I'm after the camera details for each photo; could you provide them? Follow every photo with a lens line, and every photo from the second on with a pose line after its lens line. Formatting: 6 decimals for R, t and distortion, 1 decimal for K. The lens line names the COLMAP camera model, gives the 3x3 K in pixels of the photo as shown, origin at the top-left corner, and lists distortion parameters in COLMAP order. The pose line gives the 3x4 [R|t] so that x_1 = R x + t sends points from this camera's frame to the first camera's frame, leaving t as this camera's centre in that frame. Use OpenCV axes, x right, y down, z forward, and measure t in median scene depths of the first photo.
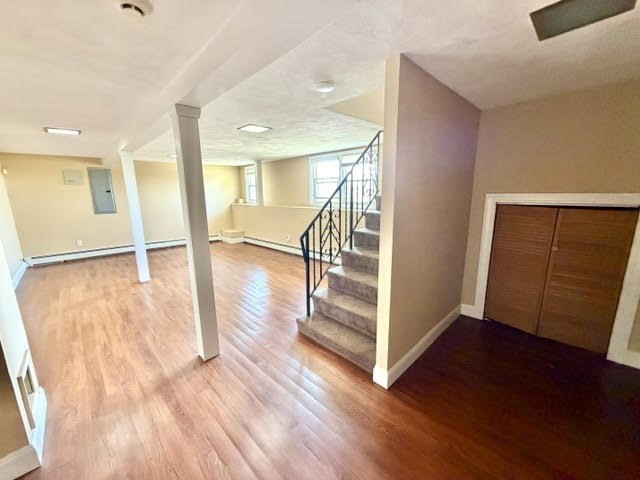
lens RADIAL K [[258.2, 0, 315.5], [0, 258.2, 237.3], [0, 0, 1]] dist [0.005814, 0.000547]
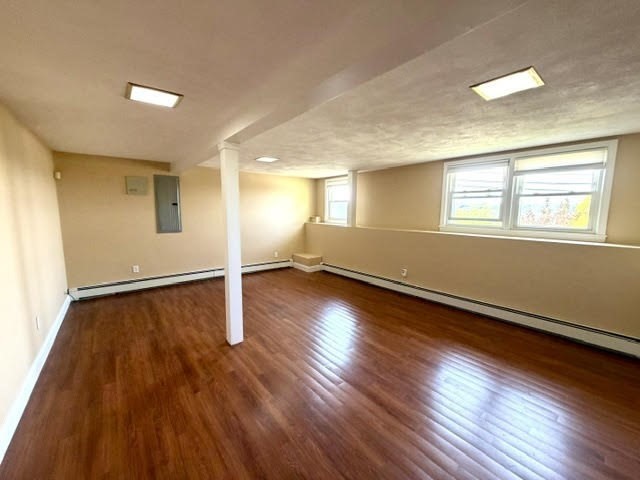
lens RADIAL K [[258.2, 0, 319.6], [0, 258.2, 237.1], [0, 0, 1]] dist [0.005814, 0.000547]
pose [[0.996450, 0.029625, -0.078801, -0.299881], [-0.035088, 0.997008, -0.068871, -0.039813], [0.076525, 0.071391, 0.994509, 0.260910]]
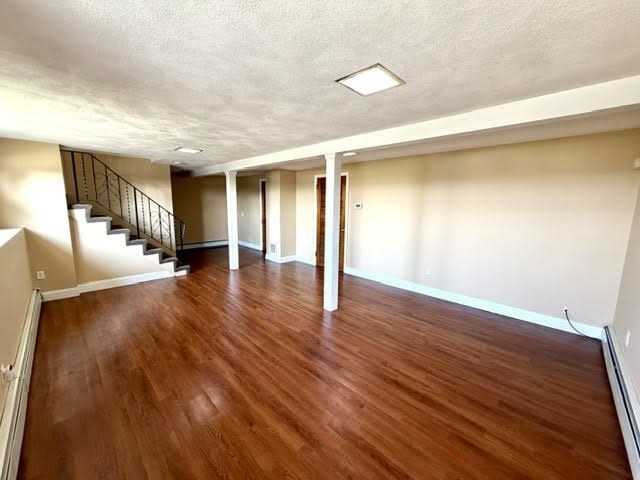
lens RADIAL K [[258.2, 0, 321.5], [0, 258.2, 238.7], [0, 0, 1]] dist [0.005814, 0.000547]
pose [[-0.998597, 0.004924, -0.052723, -0.436108], [-0.012190, 0.947549, 0.319379, -0.230391], [0.051530, 0.319574, -0.946159, 1.271959]]
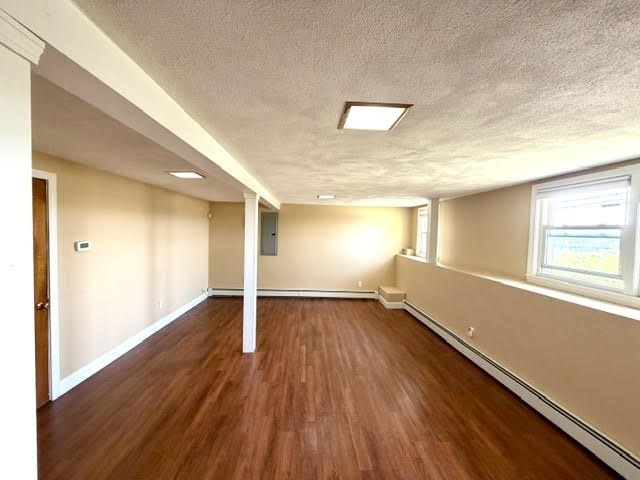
lens RADIAL K [[258.2, 0, 314.3], [0, 258.2, 241.3], [0, 0, 1]] dist [0.005814, 0.000547]
pose [[0.753553, 0.061208, -0.654532, -0.007246], [-0.152713, 0.984717, -0.083730, -0.092217], [0.639404, 0.163050, 0.751384, 0.353442]]
